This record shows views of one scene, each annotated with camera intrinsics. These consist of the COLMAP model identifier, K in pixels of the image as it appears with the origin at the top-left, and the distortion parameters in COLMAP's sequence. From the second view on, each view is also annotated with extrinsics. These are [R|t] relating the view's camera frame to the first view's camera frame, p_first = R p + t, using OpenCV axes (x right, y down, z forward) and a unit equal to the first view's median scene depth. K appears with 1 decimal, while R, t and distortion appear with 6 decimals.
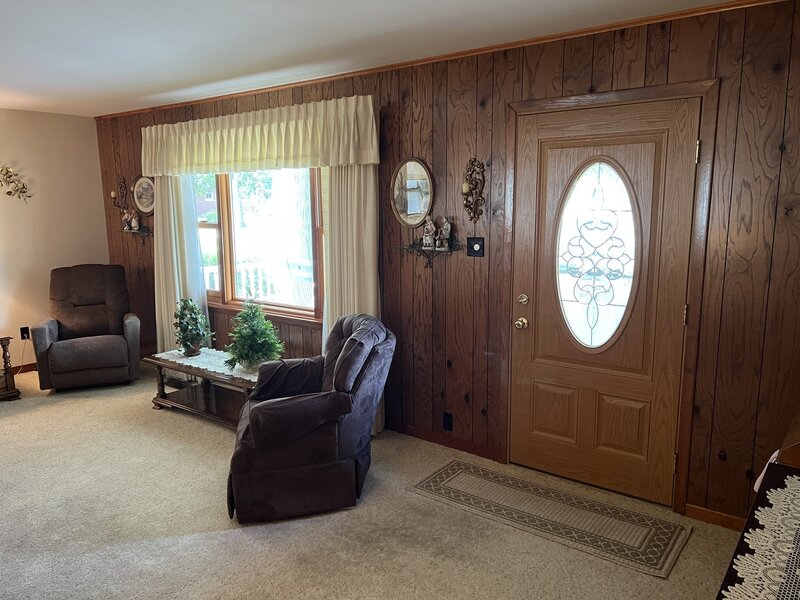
lens RADIAL K [[594.6, 0, 399.1], [0, 594.6, 302.5], [0, 0, 1]] dist [0.072775, -0.085027]
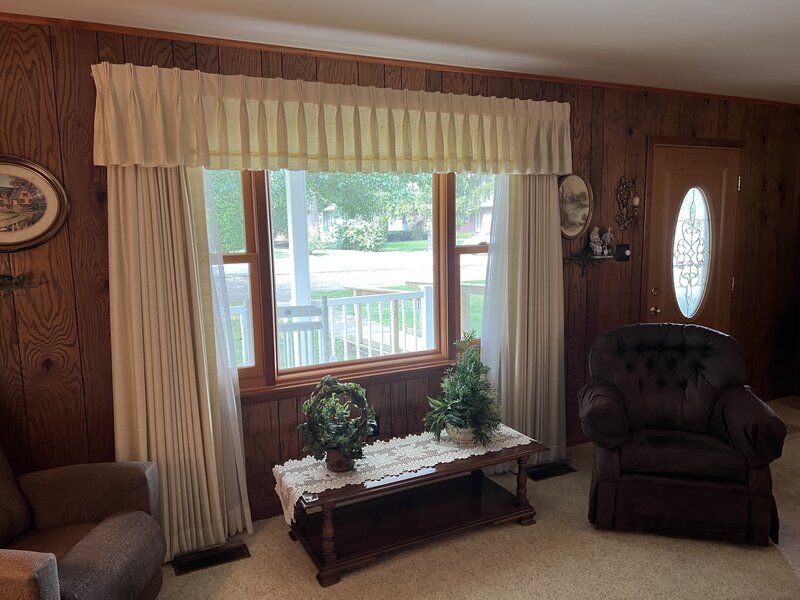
lens RADIAL K [[594.6, 0, 399.1], [0, 594.6, 302.5], [0, 0, 1]] dist [0.072775, -0.085027]
pose [[0.444936, -0.125589, 0.886712, -0.979275], [0.160196, 0.985310, 0.059170, -0.120813], [-0.881118, 0.115721, 0.458519, 0.760149]]
